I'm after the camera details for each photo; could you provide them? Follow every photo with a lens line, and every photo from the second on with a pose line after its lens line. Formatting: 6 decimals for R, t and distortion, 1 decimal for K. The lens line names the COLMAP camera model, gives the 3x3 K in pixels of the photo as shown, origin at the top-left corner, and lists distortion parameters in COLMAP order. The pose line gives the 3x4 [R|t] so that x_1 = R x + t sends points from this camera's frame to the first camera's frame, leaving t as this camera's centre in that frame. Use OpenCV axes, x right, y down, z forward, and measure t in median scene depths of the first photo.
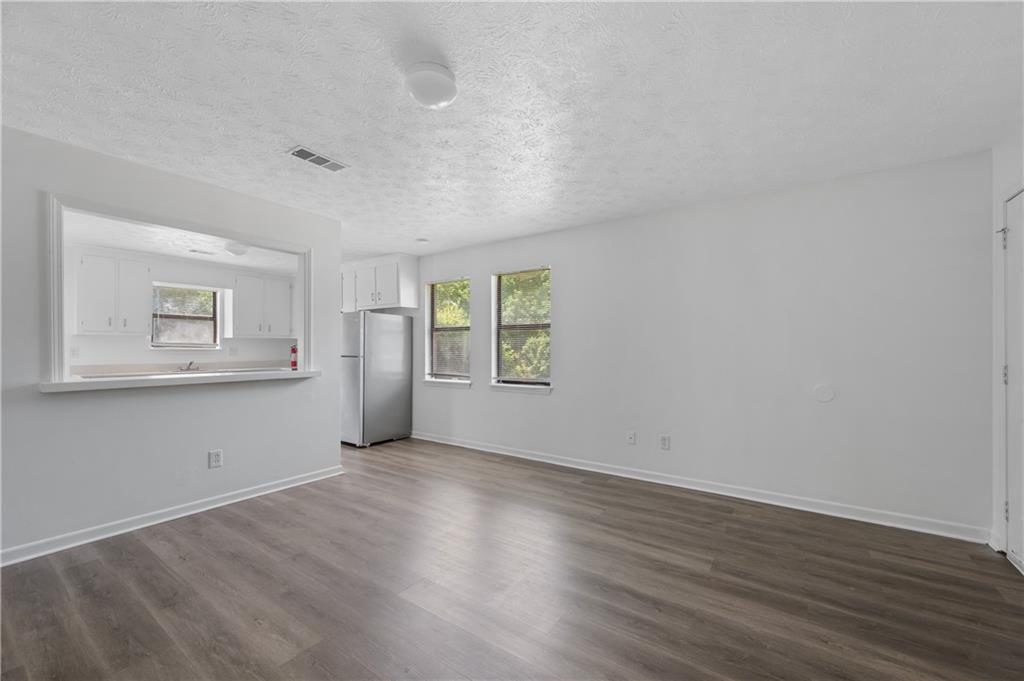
lens RADIAL K [[403.4, 0, 515.9], [0, 403.4, 348.1], [0, 0, 1]] dist [-0.000584, 0.000088]
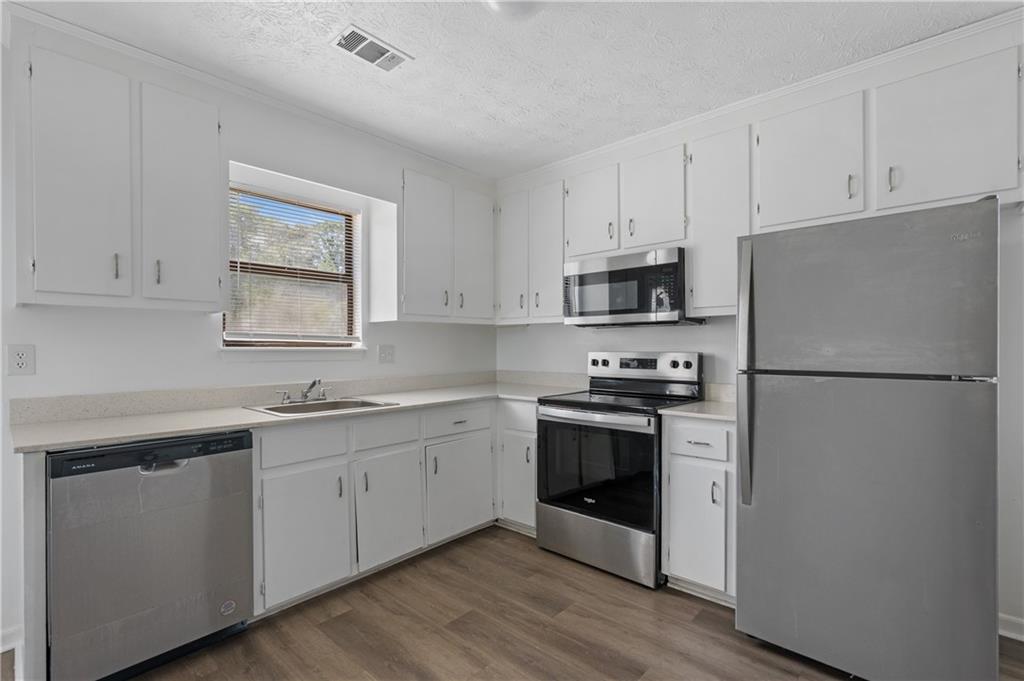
lens RADIAL K [[467.0, 0, 519.4], [0, 467.0, 345.0], [0, 0, 1]] dist [0.001228, 0.000010]
pose [[0.991943, -0.003089, -0.126650, -0.742746], [0.003108, 0.999995, -0.000052, -0.001043], [0.126649, -0.000342, 0.991947, 0.776120]]
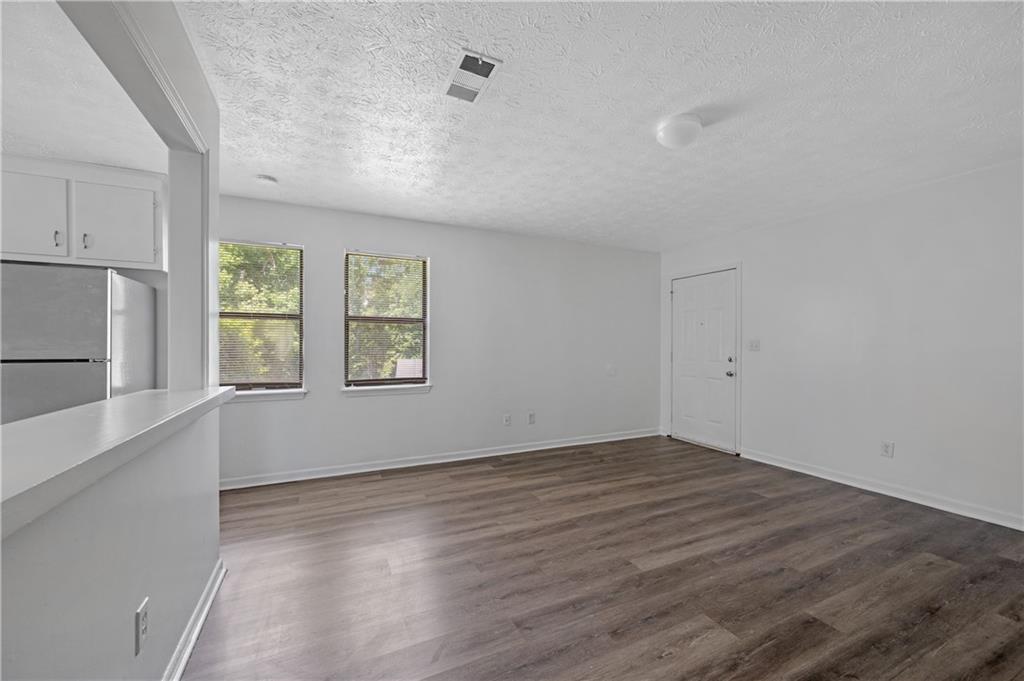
lens RADIAL K [[407.3, 0, 512.0], [0, 407.3, 340.5], [0, 0, 1]] dist [0.002911, 0.000303]
pose [[0.495056, 0.007312, 0.868830, -0.666762], [-0.003684, 0.999973, -0.006316, -0.002025], [-0.868853, -0.000074, 0.495070, 0.355988]]
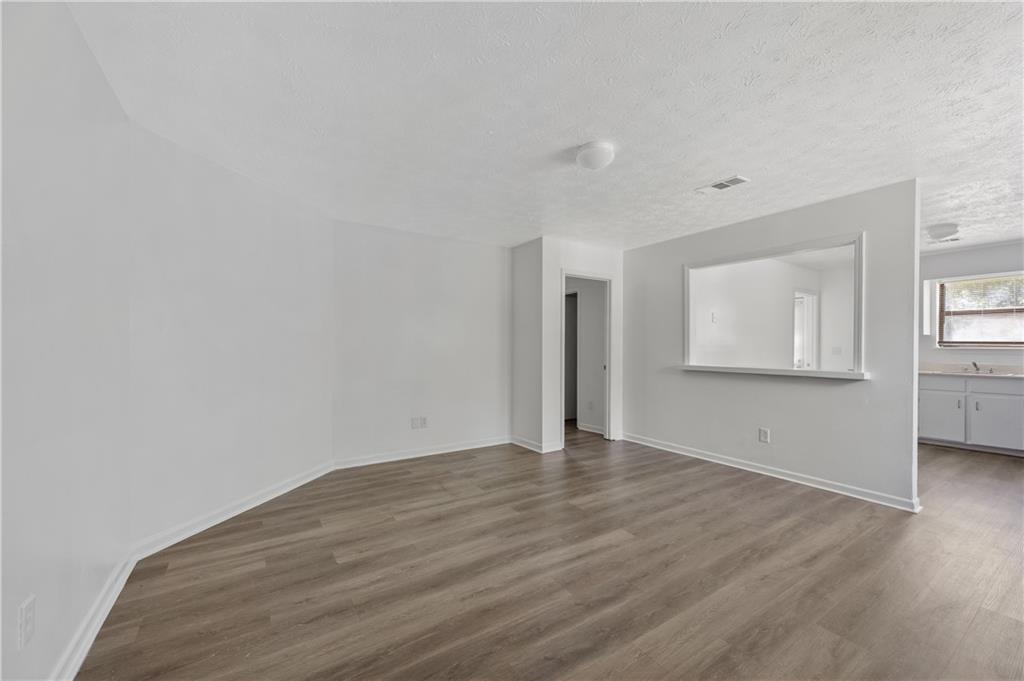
lens RADIAL K [[403.4, 0, 515.9], [0, 403.4, 348.1], [0, 0, 1]] dist [-0.000584, 0.000088]
pose [[-0.372848, 0.002375, -0.927889, 0.504294], [-0.002852, 0.999989, 0.003705, 0.002231], [0.927888, 0.004028, -0.372838, 0.546258]]
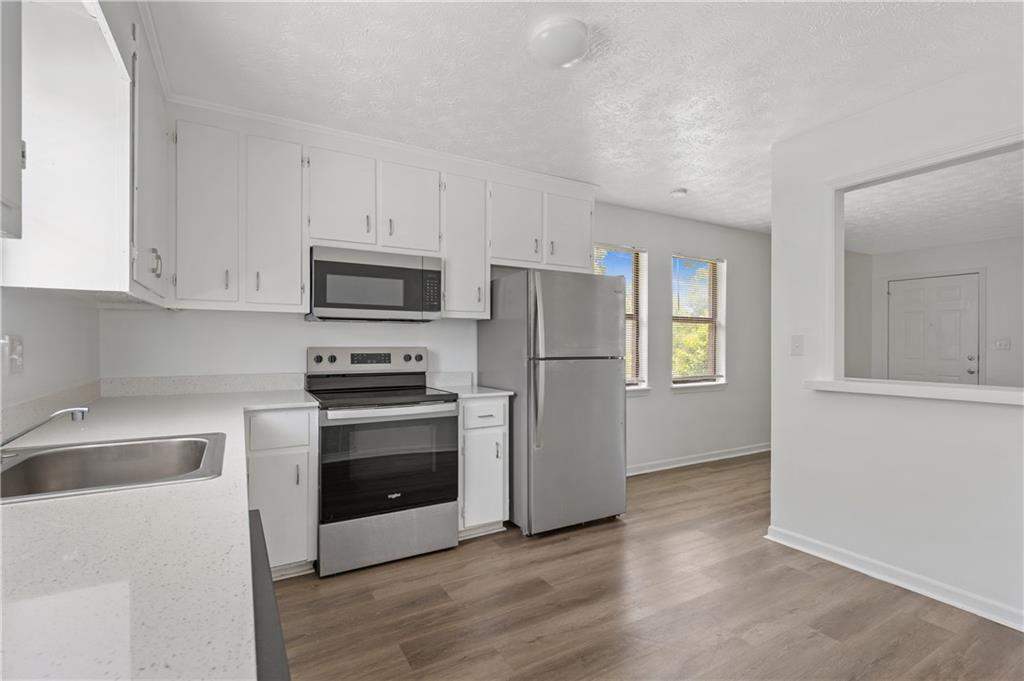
lens RADIAL K [[475.7, 0, 512.0], [0, 475.7, 340.5], [0, 0, 1]] dist [0.002100, 0.000276]
pose [[0.431450, 0.004853, 0.902124, -1.222723], [-0.005648, 0.999980, -0.002678, 0.000634], [-0.902119, -0.003940, 0.431469, 0.986753]]
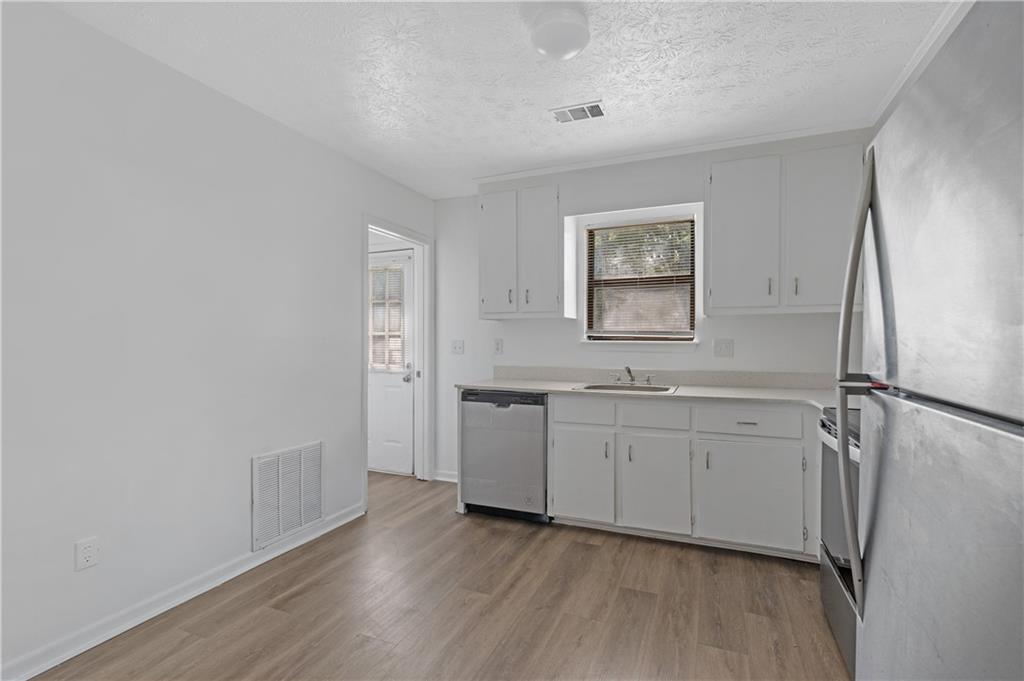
lens RADIAL K [[467.0, 0, 519.4], [0, 467.0, 345.0], [0, 0, 1]] dist [0.001228, 0.000010]
pose [[0.211739, 0.005576, -0.977310, -0.376030], [0.000081, 0.999984, 0.005723, 0.003520], [0.977326, -0.001291, 0.211735, 1.013504]]
